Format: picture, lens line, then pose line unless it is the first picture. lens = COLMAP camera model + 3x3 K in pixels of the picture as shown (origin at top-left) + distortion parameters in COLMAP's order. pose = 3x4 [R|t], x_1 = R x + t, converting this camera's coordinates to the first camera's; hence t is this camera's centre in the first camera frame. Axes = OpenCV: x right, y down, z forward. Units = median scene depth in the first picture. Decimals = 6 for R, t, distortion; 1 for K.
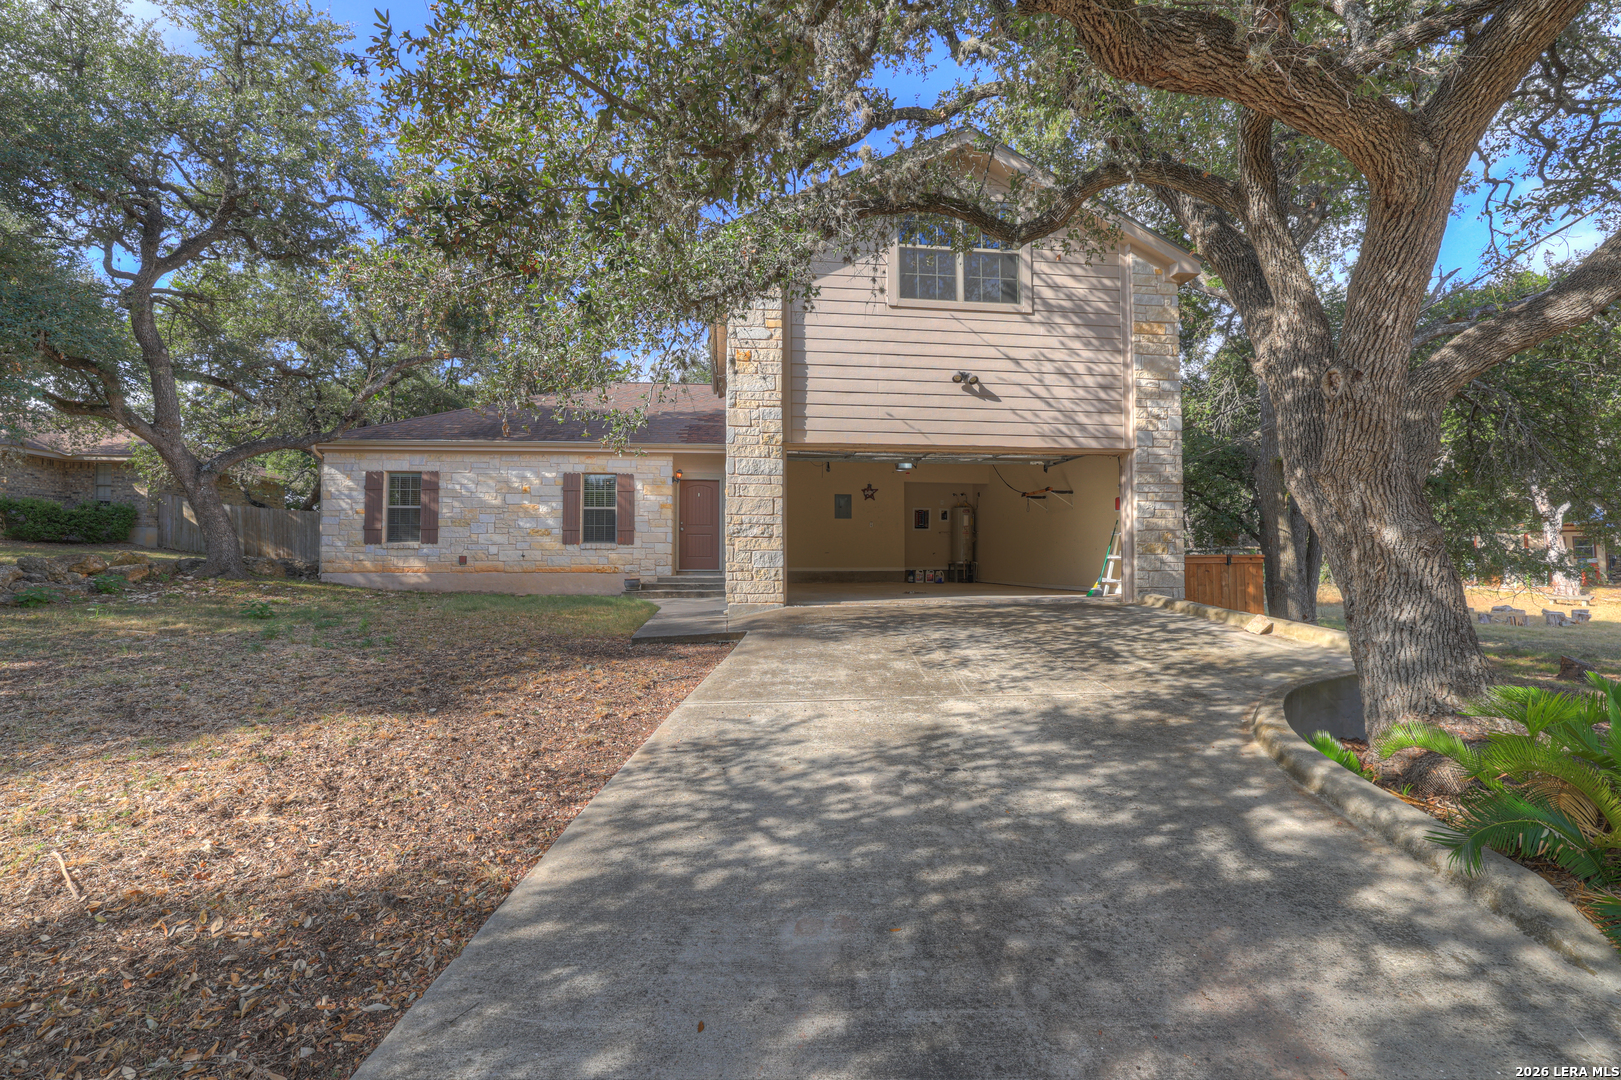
lens RADIAL K [[699.4, 0, 799.6], [0, 699.4, 536.3], [0, 0, 1]] dist [-0.039482, 0.012043]
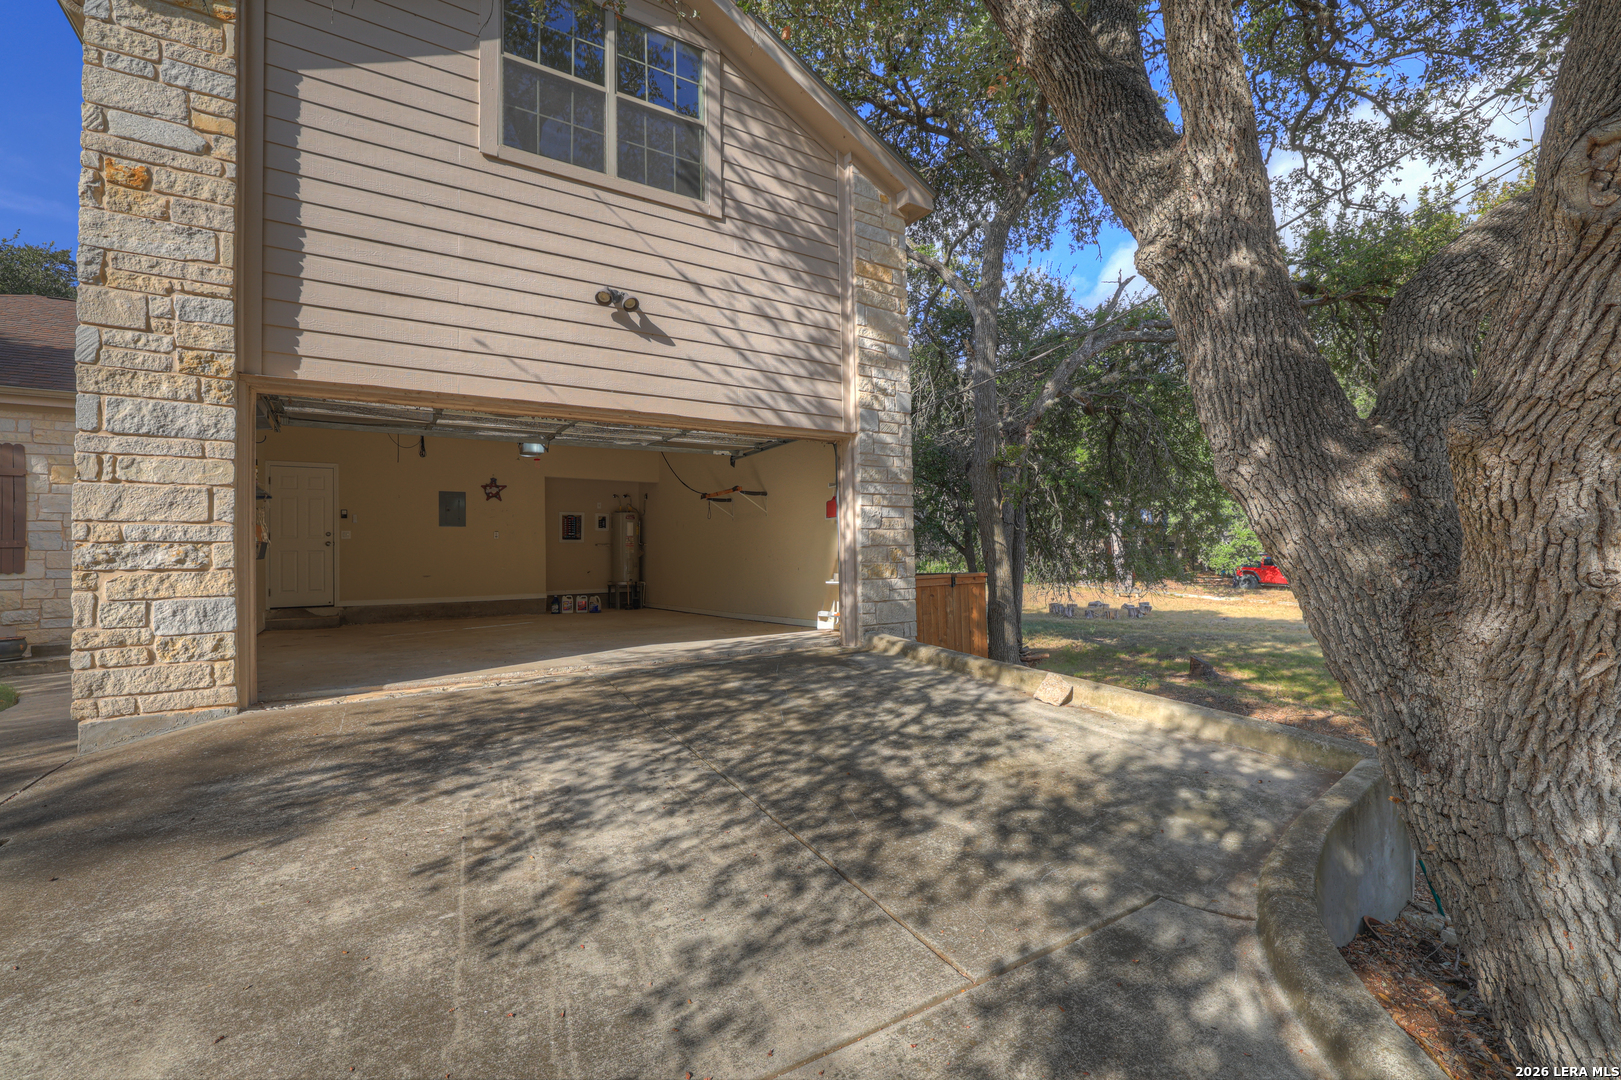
lens RADIAL K [[699.4, 0, 809.5], [0, 699.4, 543.3], [0, 0, 1]] dist [-0.039482, 0.012043]
pose [[0.890191, -0.007671, 0.455522, 0.107029], [0.006680, 0.999971, 0.003786, -0.014469], [-0.455538, -0.000328, 0.890216, 0.375598]]
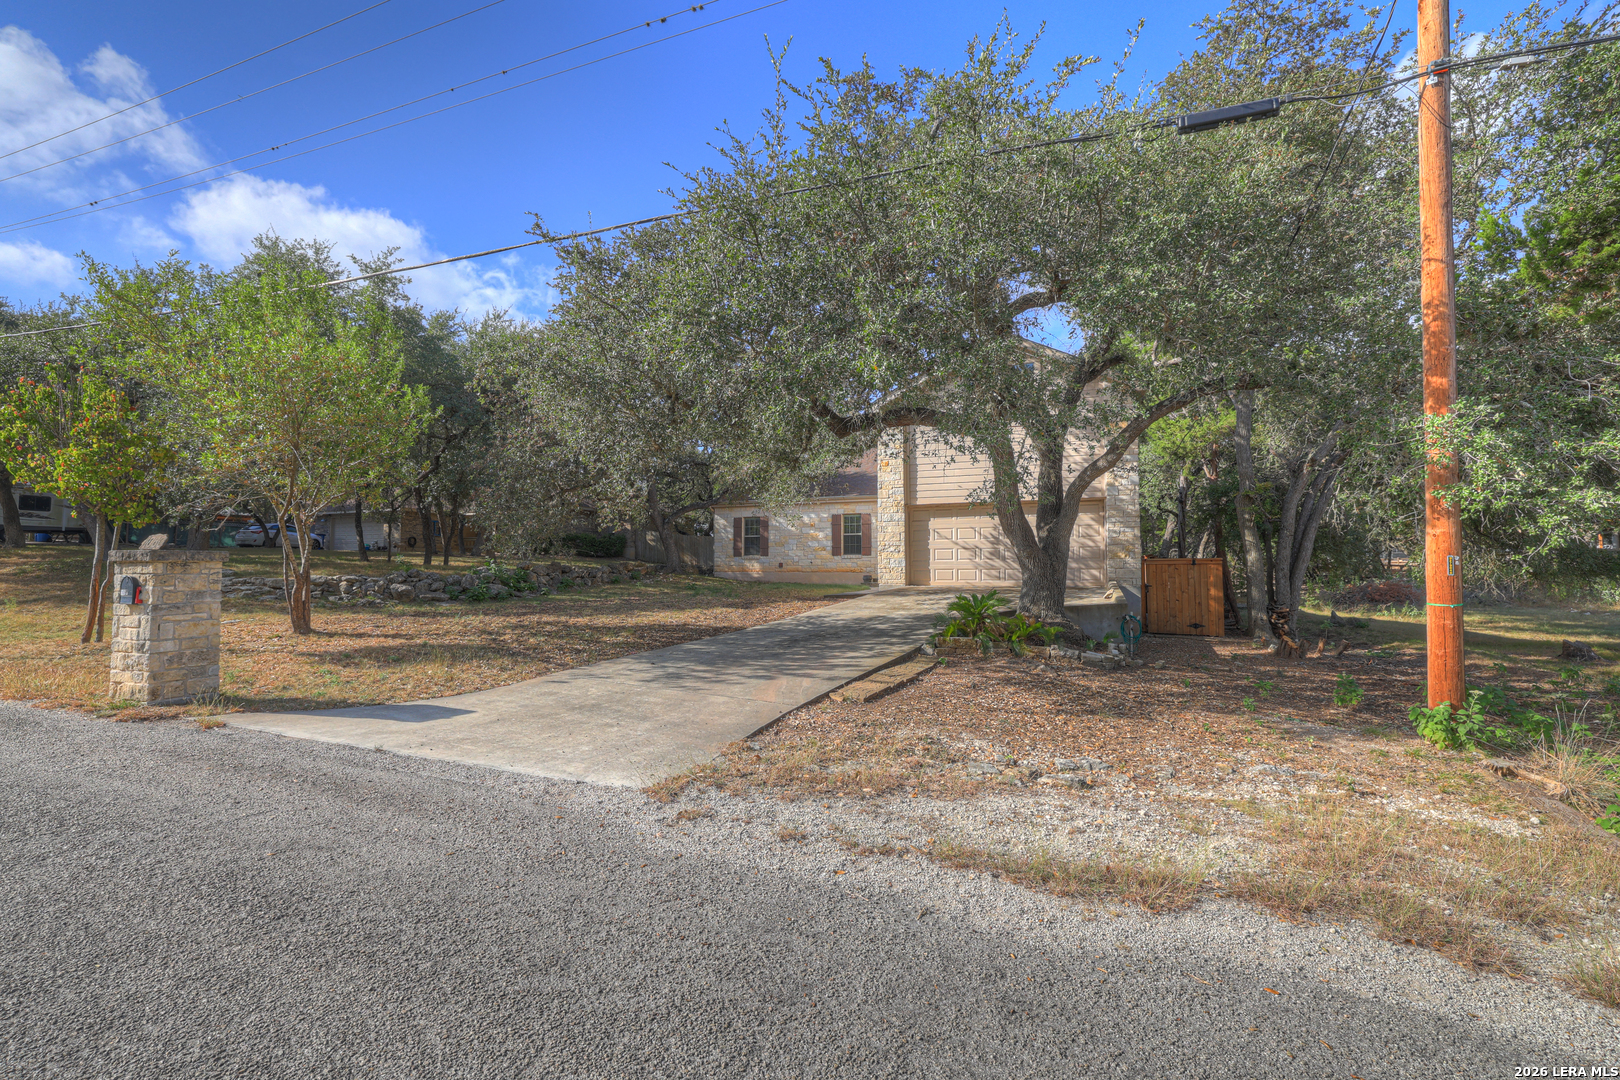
lens RADIAL K [[699.0, 0, 793.2], [0, 699.0, 540.4], [0, 0, 1]] dist [-0.039482, 0.012043]
pose [[0.879265, -0.021741, -0.475837, 0.617790], [0.019386, 0.999763, -0.009857, -0.016110], [0.475938, -0.000557, 0.879478, -0.882730]]
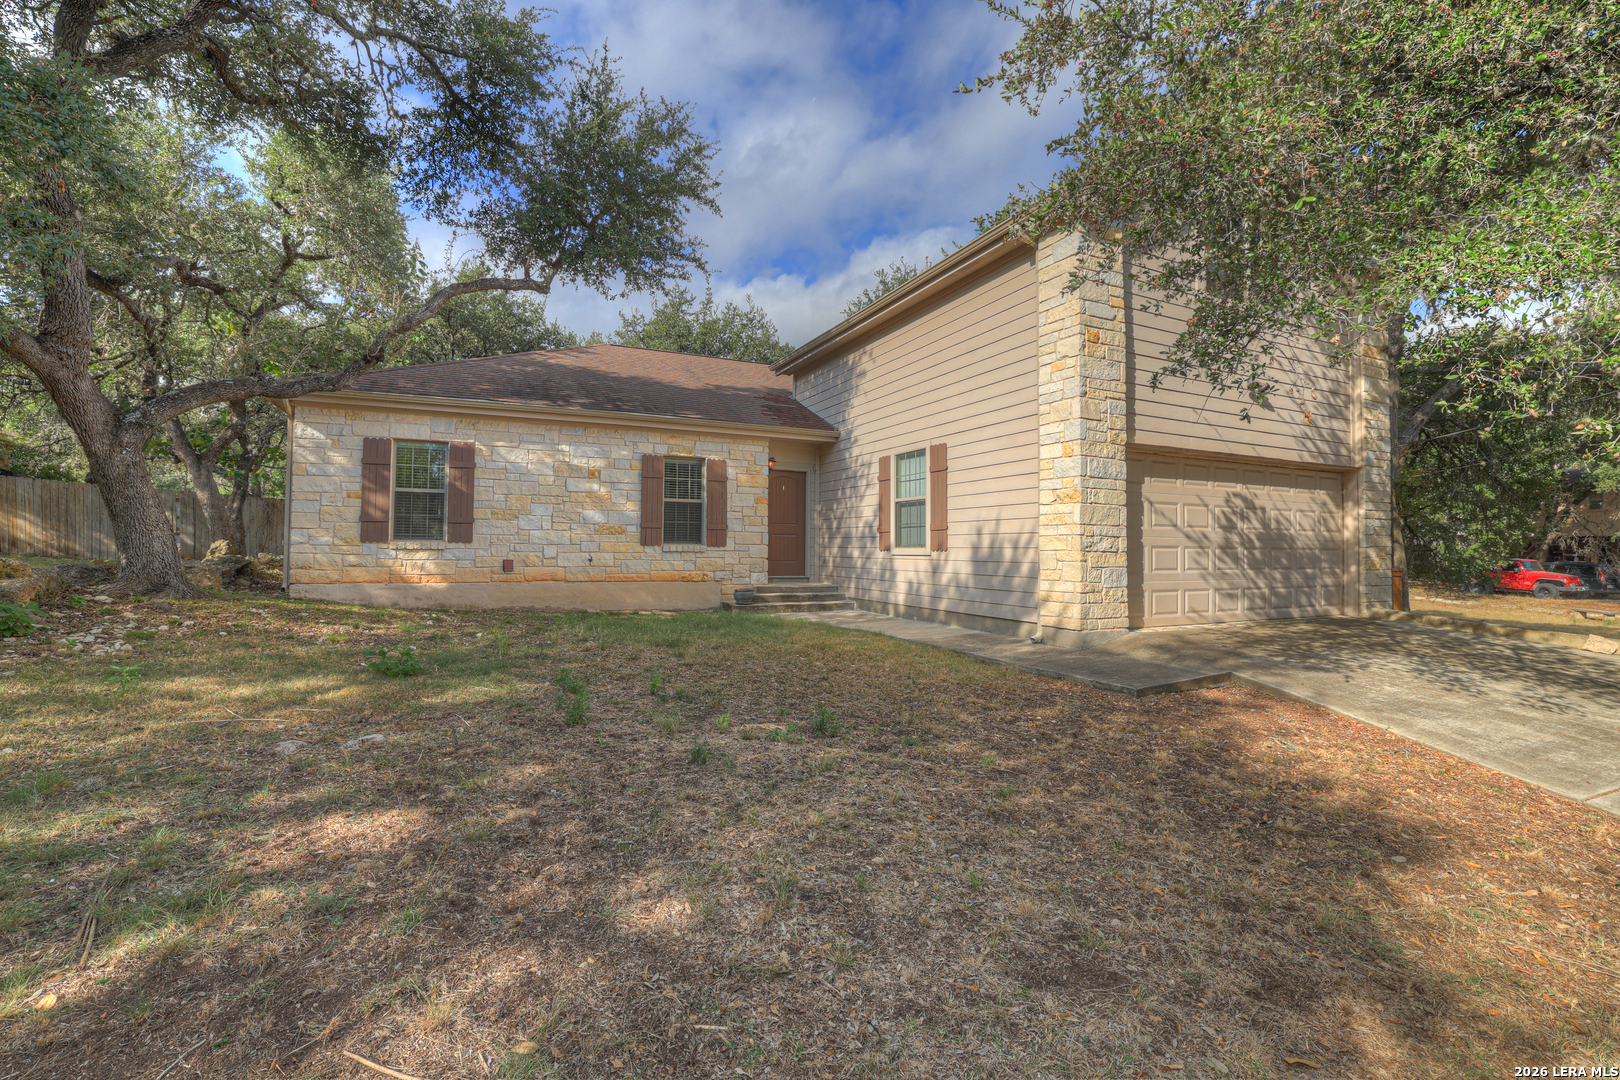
lens RADIAL K [[699.0, 0, 803.2], [0, 699.0, 531.4], [0, 0, 1]] dist [-0.039482, 0.012043]
pose [[0.948340, 0.018445, 0.316718, -0.633487], [-0.021642, 0.999744, 0.006578, -0.020144], [-0.316516, -0.013093, 0.948497, 0.297422]]
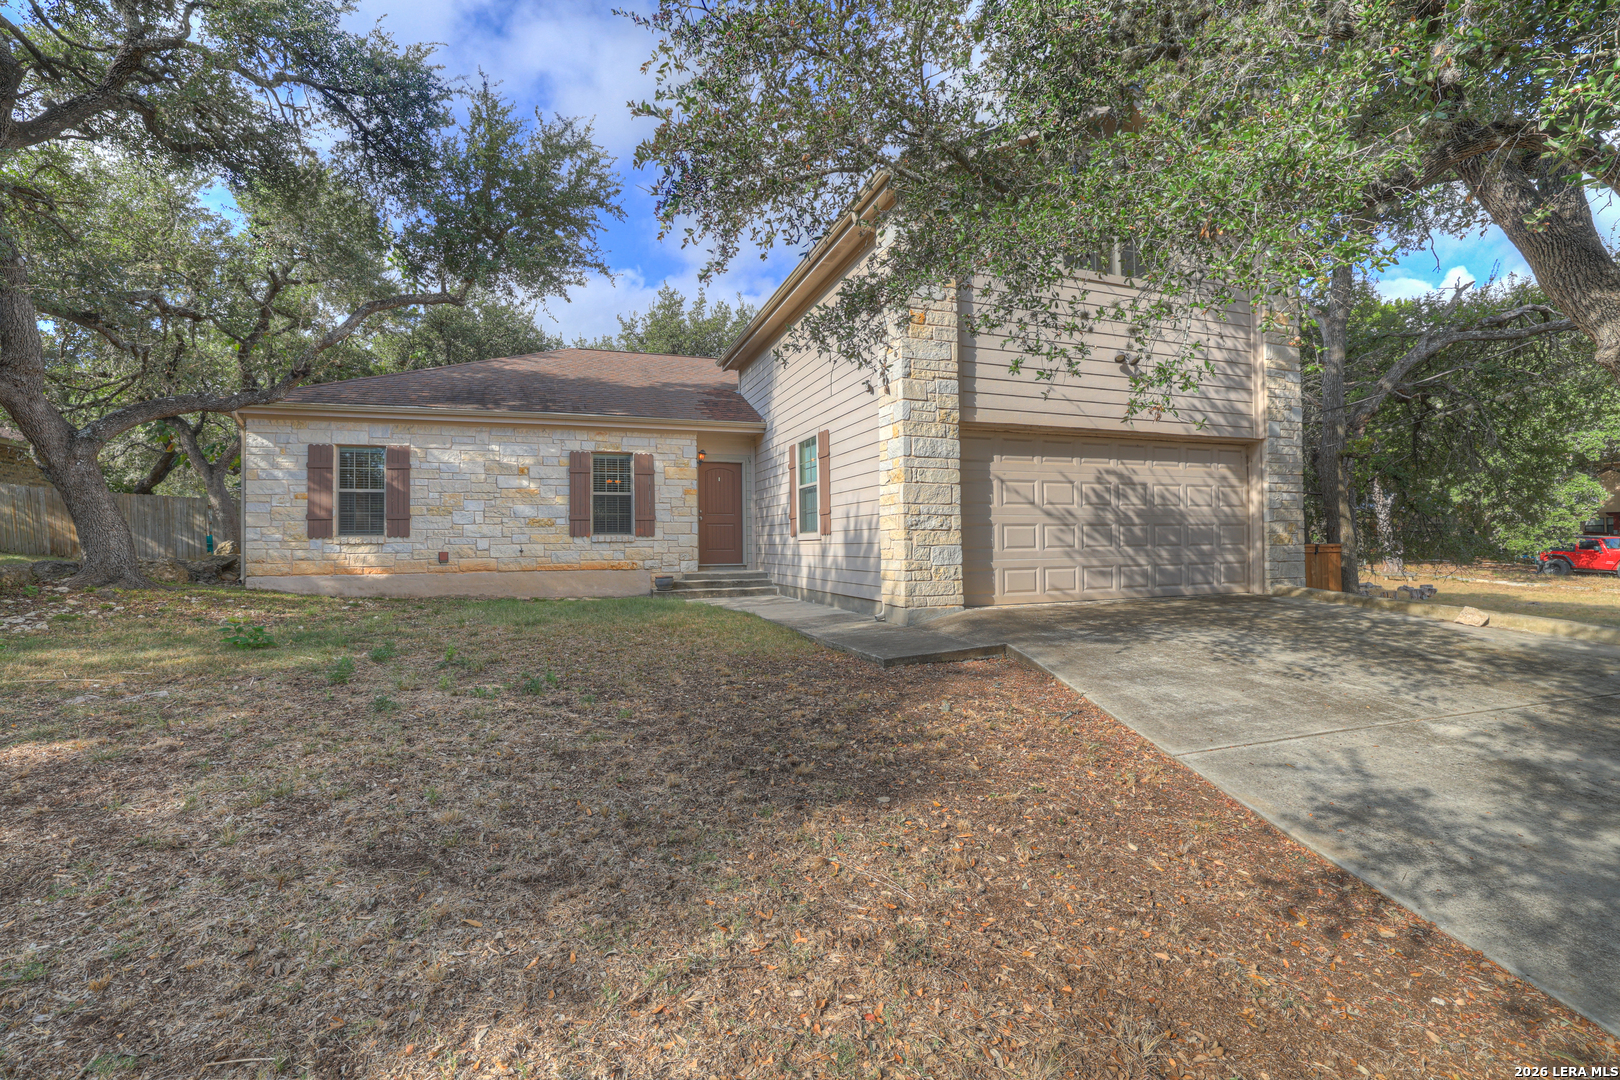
lens RADIAL K [[699.0, 0, 802.4], [0, 699.0, 535.7], [0, 0, 1]] dist [-0.039482, 0.012043]
pose [[0.975356, -0.006124, 0.220552, -0.383987], [0.001731, 0.999796, 0.020106, -0.009049], [-0.220631, -0.019229, 0.975168, 0.185817]]
